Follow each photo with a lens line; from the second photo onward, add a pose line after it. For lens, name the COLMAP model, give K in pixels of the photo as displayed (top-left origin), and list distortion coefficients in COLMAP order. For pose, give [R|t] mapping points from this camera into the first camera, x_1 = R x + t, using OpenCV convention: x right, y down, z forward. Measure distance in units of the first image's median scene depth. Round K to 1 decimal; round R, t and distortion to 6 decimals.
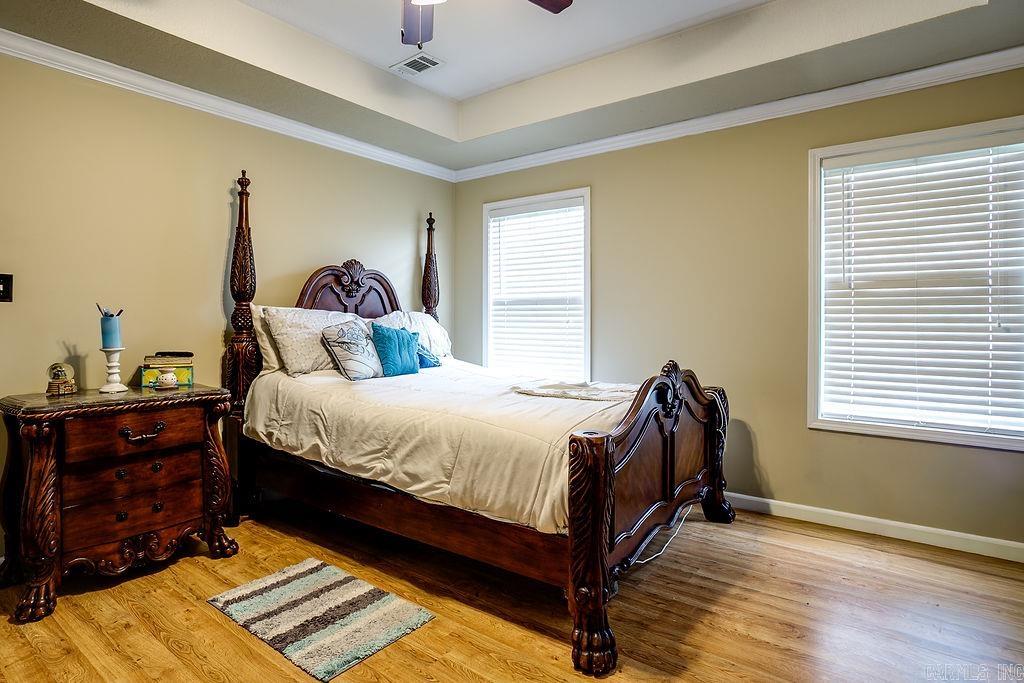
lens RADIAL K [[551.8, 0, 513.7], [0, 551.8, 318.2], [0, 0, 1]] dist [-0.046604, 0.028257]
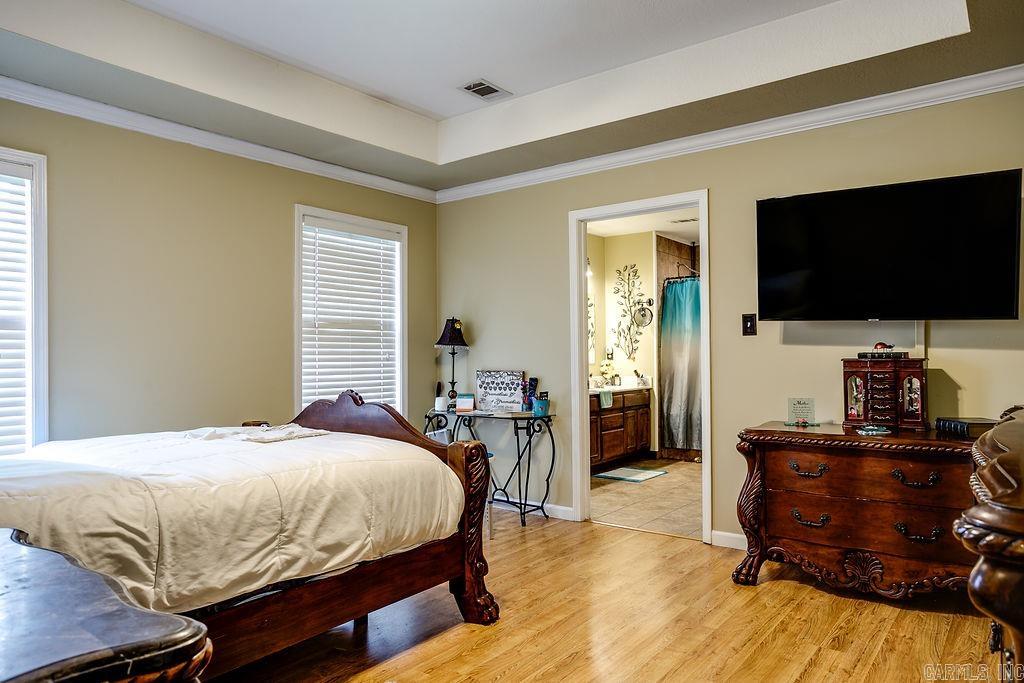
lens RADIAL K [[674.1, 0, 515.4], [0, 674.1, 337.6], [0, 0, 1]] dist [-0.003455, 0.000751]
pose [[0.007208, 0.024326, 0.999678, -1.099005], [0.001765, 0.999702, -0.024339, 0.006763], [-0.999972, 0.001940, 0.007163, 0.683682]]
